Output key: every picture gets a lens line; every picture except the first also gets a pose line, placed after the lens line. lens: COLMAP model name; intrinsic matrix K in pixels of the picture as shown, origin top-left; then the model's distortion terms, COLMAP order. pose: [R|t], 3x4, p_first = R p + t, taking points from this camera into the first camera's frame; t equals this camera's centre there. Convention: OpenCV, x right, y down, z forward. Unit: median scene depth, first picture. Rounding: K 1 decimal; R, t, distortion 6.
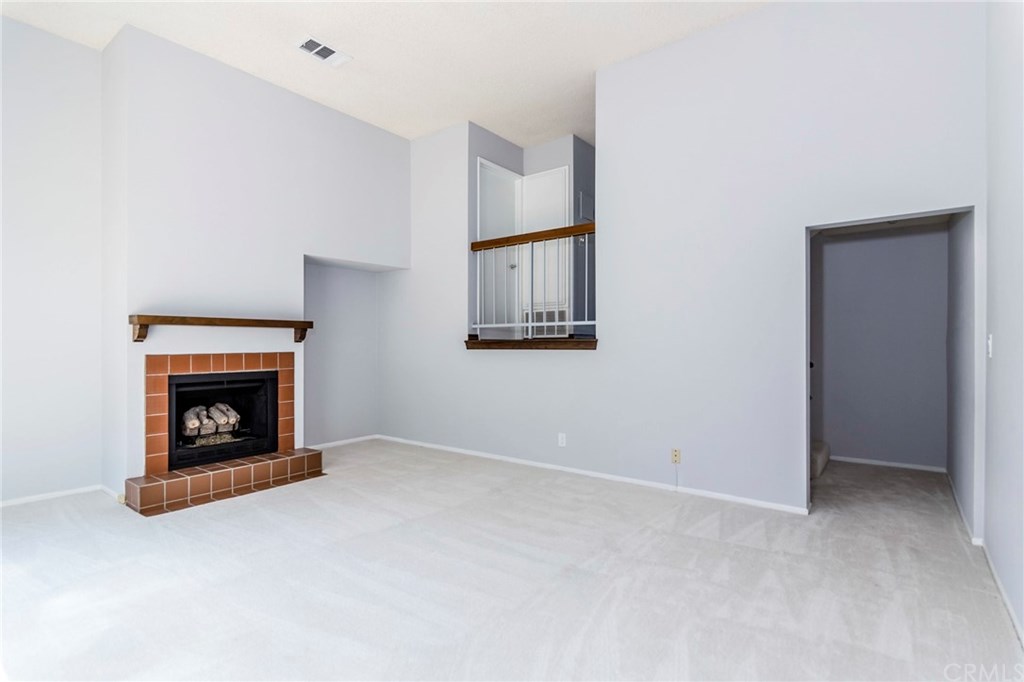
lens RADIAL K [[502.8, 0, 512.8], [0, 502.8, 341.7], [0, 0, 1]] dist [0.000007, -0.000691]
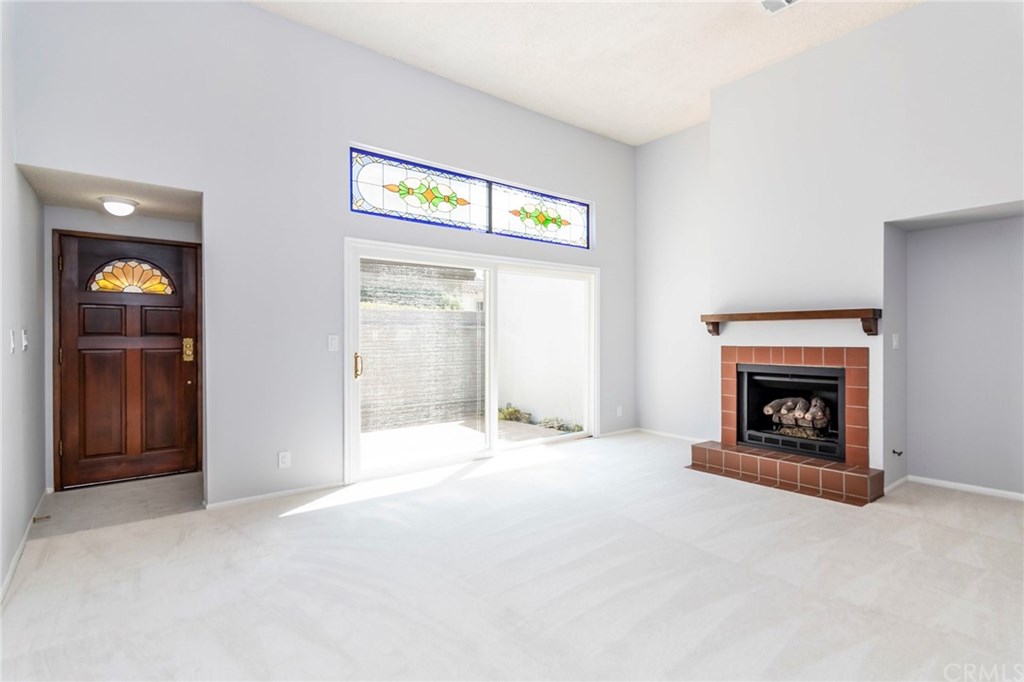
lens RADIAL K [[502.8, 0, 512.2], [0, 502.8, 339.7], [0, 0, 1]] dist [0.000007, -0.000691]
pose [[-0.229208, 0.009654, -0.973330, 0.515720], [0.005042, 0.999949, 0.008730, -0.002220], [0.973364, -0.002907, -0.229245, 0.671202]]
